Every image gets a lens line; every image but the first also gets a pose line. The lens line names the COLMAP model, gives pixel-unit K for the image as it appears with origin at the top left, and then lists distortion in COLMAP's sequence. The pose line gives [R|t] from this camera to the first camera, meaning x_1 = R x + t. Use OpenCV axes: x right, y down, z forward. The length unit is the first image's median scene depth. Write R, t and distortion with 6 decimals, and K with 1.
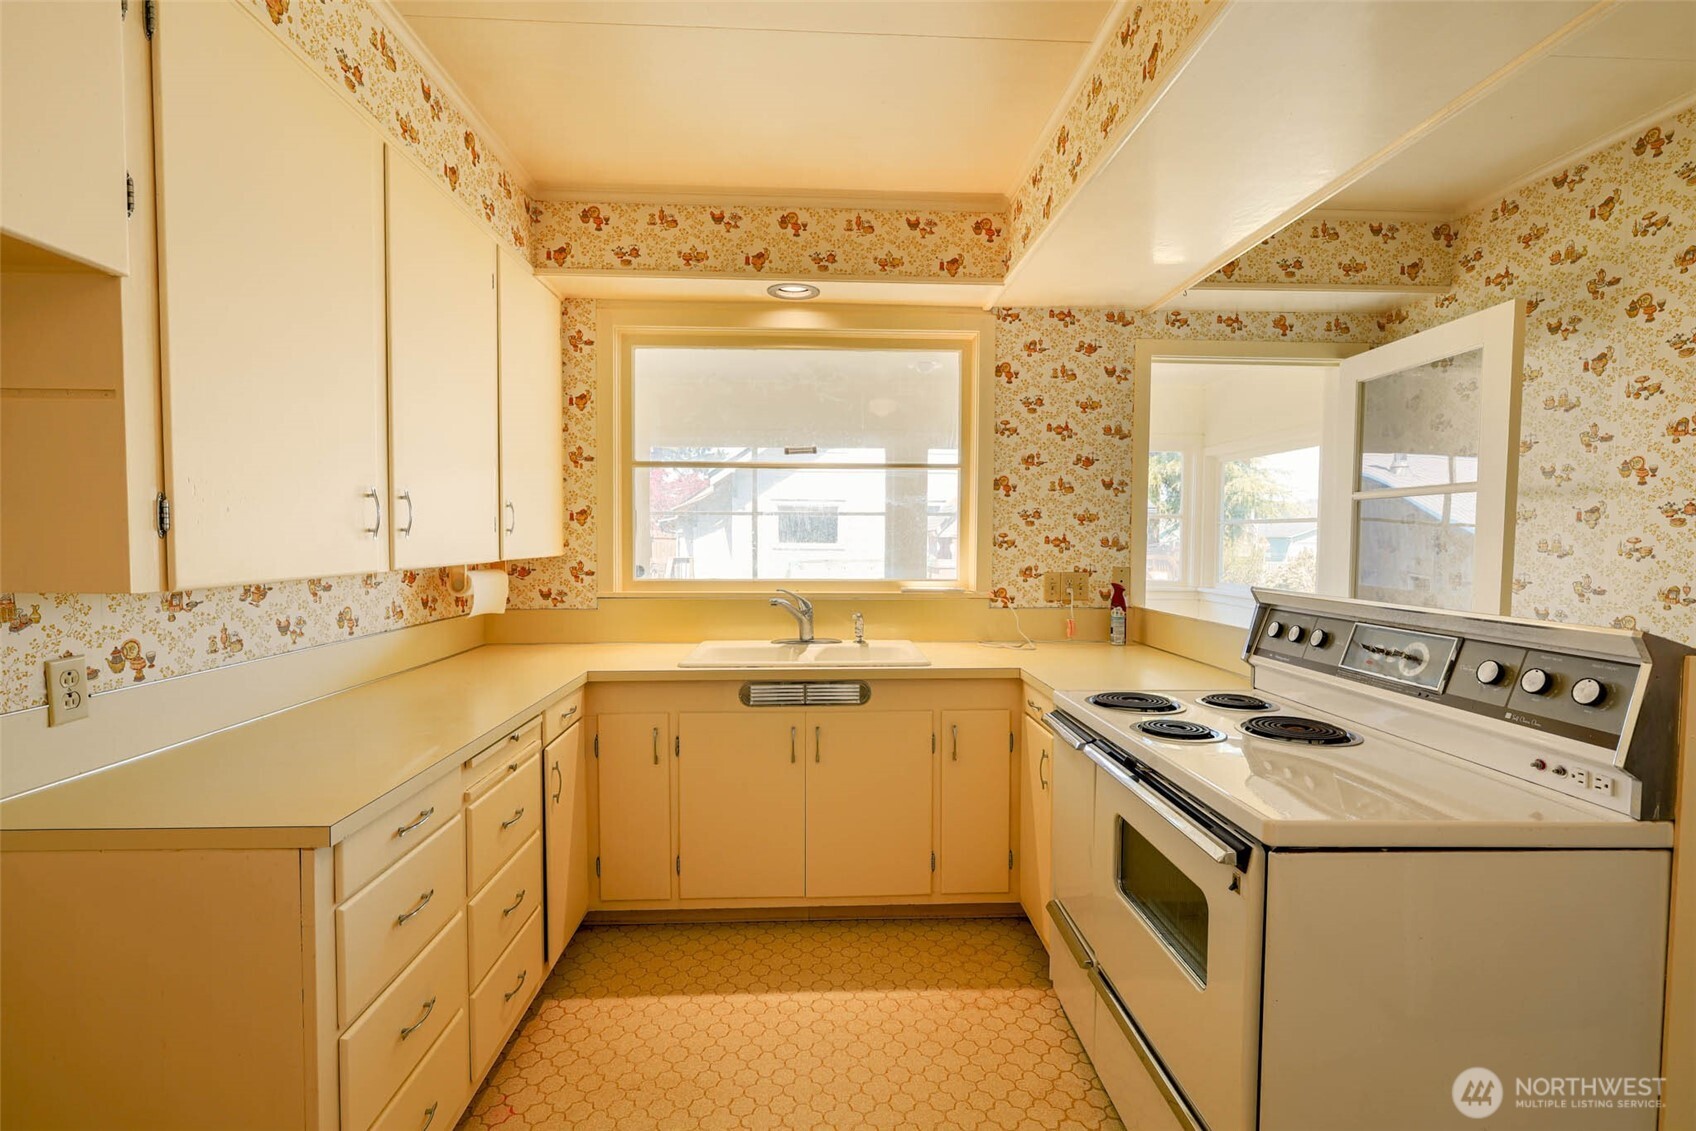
lens RADIAL K [[774.3, 0, 846.2], [0, 774.3, 567.5], [0, 0, 1]] dist [-0.000581, 0.001921]
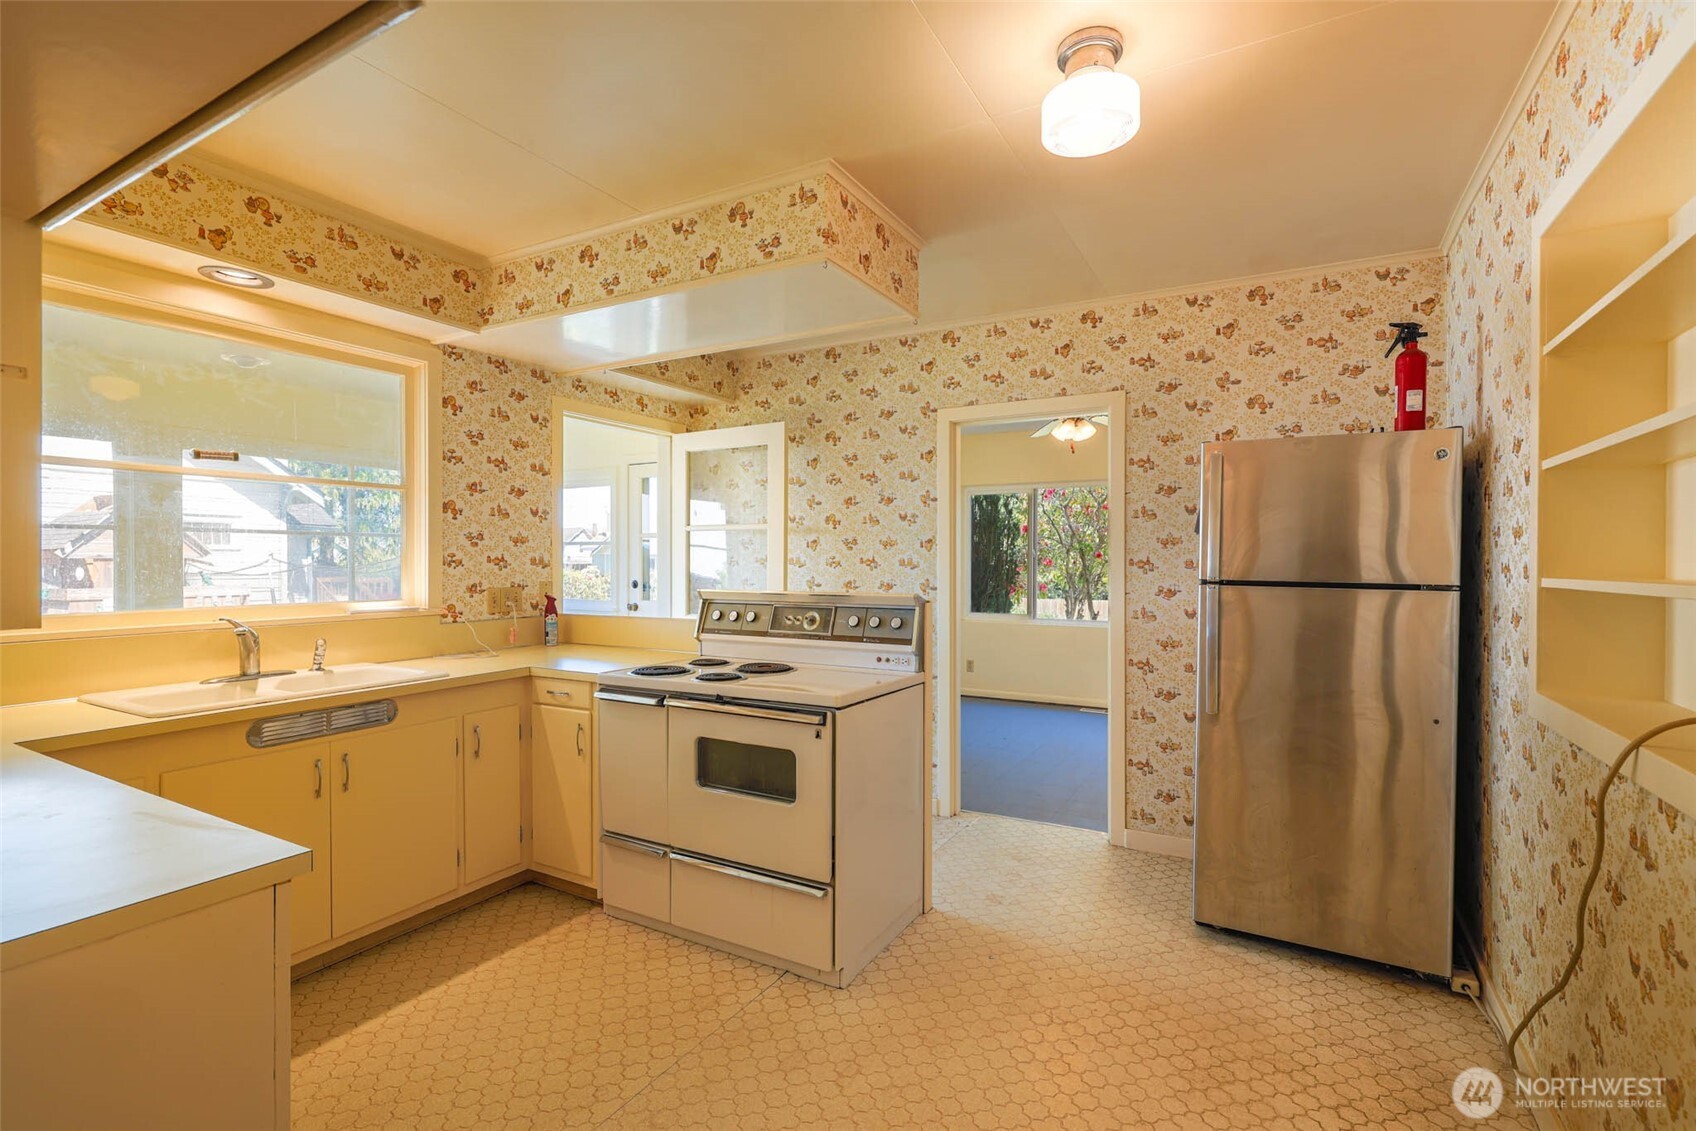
lens RADIAL K [[774.3, 0, 847.9], [0, 774.3, 569.8], [0, 0, 1]] dist [-0.000581, 0.001921]
pose [[0.531649, -0.015951, 0.846815, -0.479168], [0.036483, 0.999326, -0.004080, 0.003952], [-0.846179, 0.033064, 0.531872, -0.043873]]
